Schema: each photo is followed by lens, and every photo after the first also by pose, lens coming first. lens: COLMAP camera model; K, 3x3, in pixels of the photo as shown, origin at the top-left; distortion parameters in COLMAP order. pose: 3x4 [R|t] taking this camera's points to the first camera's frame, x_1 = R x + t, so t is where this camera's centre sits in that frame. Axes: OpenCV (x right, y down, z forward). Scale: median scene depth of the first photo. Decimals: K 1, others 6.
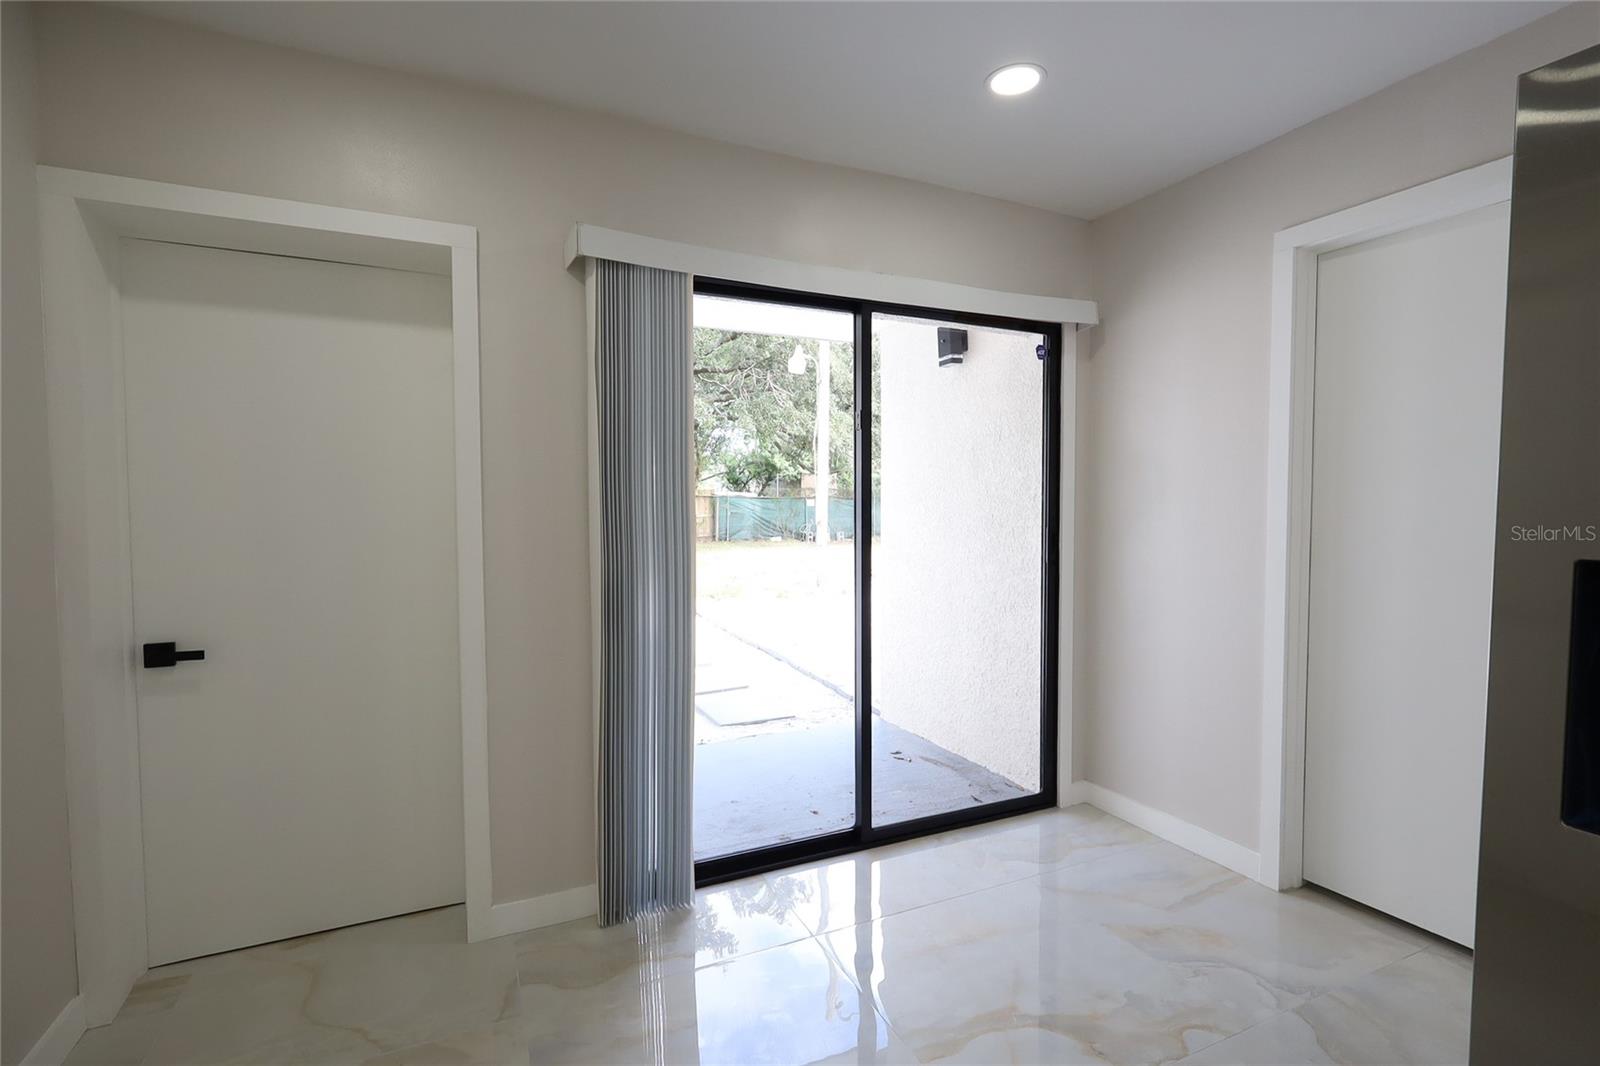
lens RADIAL K [[743.6, 0, 799.0], [0, 743.6, 531.6], [0, 0, 1]] dist [0.005489, -0.001058]
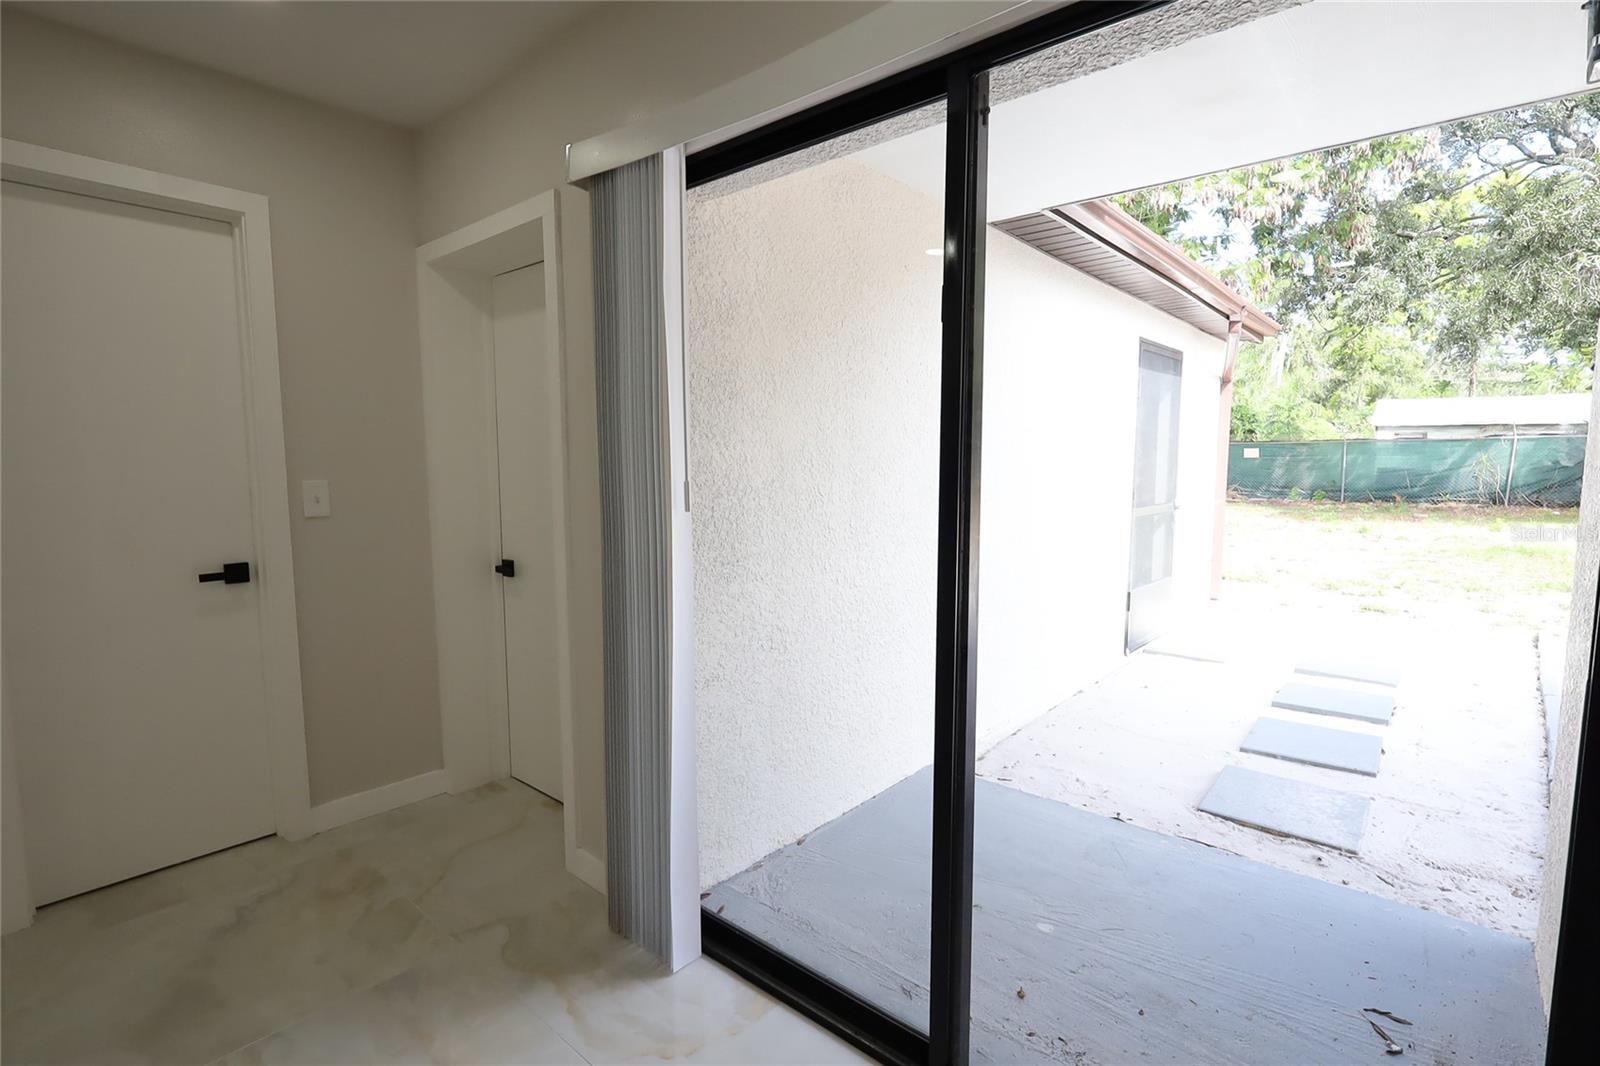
lens RADIAL K [[743.6, 0, 801.9], [0, 743.6, 533.6], [0, 0, 1]] dist [0.005489, -0.001058]
pose [[0.422925, 0.090752, -0.901609, 0.633651], [-0.035301, 0.995867, 0.083680, -0.038617], [0.905477, -0.003562, 0.424381, 0.844489]]
